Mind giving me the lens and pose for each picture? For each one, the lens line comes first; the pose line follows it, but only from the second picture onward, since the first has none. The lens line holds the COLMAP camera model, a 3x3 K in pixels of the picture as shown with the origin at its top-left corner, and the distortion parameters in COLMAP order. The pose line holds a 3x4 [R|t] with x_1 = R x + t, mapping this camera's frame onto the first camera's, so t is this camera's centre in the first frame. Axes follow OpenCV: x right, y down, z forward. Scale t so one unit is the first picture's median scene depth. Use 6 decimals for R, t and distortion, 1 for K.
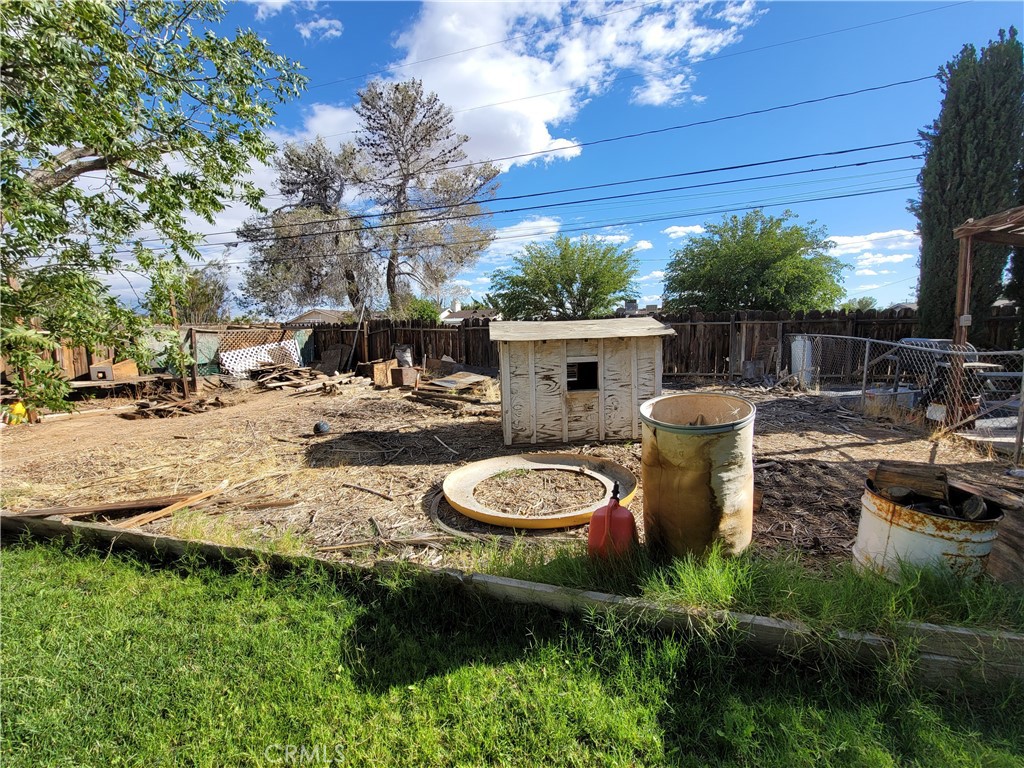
lens RADIAL K [[433.2, 0, 512.9], [0, 433.2, 383.7], [0, 0, 1]] dist [-0.002300, -0.000135]
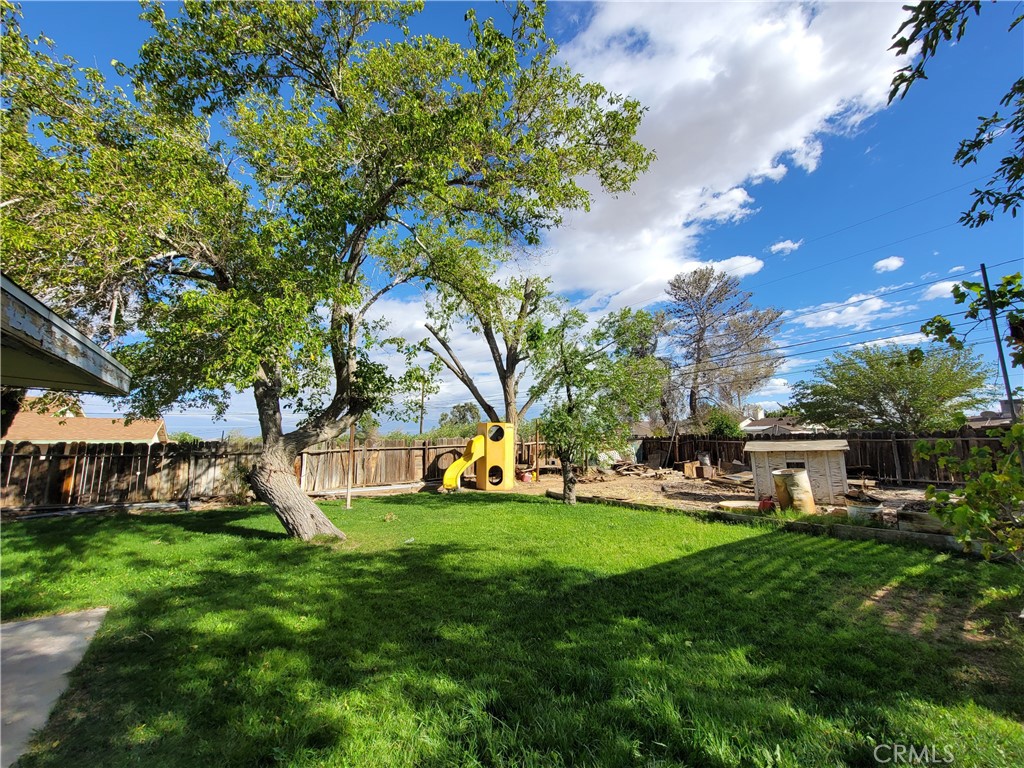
lens RADIAL K [[433.2, 0, 512.9], [0, 433.2, 383.7], [0, 0, 1]] dist [-0.002300, -0.000135]
pose [[0.791225, -0.071574, -0.607323, 0.153073], [-0.076441, 0.973762, -0.214347, 0.053342], [0.606729, 0.216021, 0.764993, -0.601495]]
